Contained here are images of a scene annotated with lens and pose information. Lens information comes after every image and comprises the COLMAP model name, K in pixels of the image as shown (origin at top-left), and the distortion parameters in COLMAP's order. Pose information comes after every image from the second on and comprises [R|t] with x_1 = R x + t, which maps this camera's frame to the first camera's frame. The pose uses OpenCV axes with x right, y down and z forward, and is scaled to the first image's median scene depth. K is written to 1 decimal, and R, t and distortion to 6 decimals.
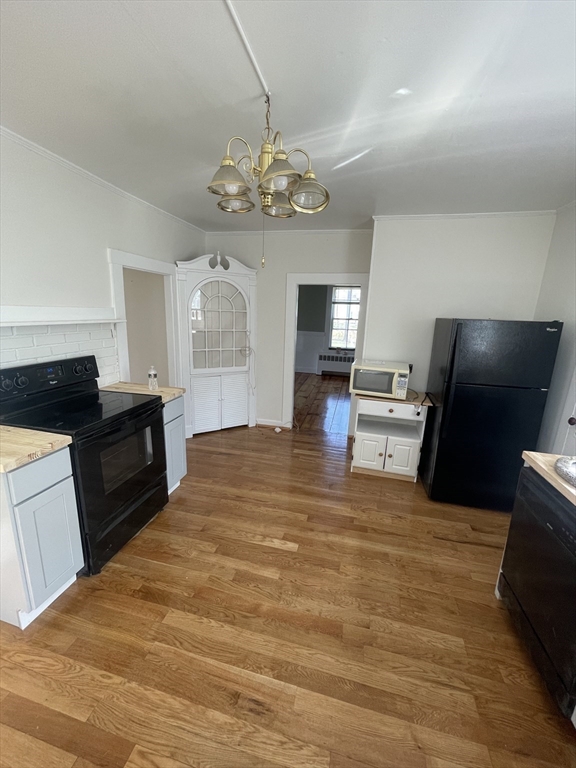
lens RADIAL K [[310.0, 0, 286.5], [0, 310.0, 381.0], [0, 0, 1]] dist [-0.000027, 0.000486]
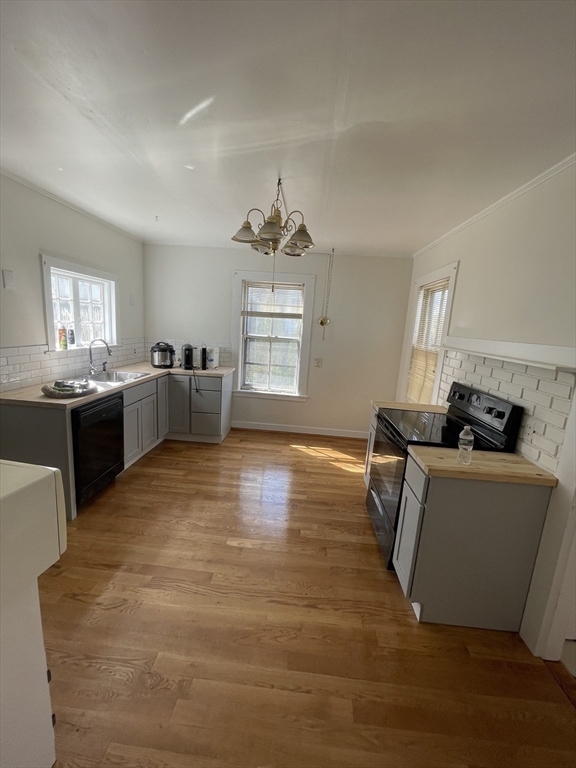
lens RADIAL K [[310.0, 0, 286.5], [0, 310.0, 381.0], [0, 0, 1]] dist [-0.000027, 0.000486]
pose [[-0.980299, -0.071121, -0.184272, 0.079328], [-0.138277, 0.913290, 0.383119, -0.427571], [0.141046, 0.401051, -0.905132, 1.943738]]
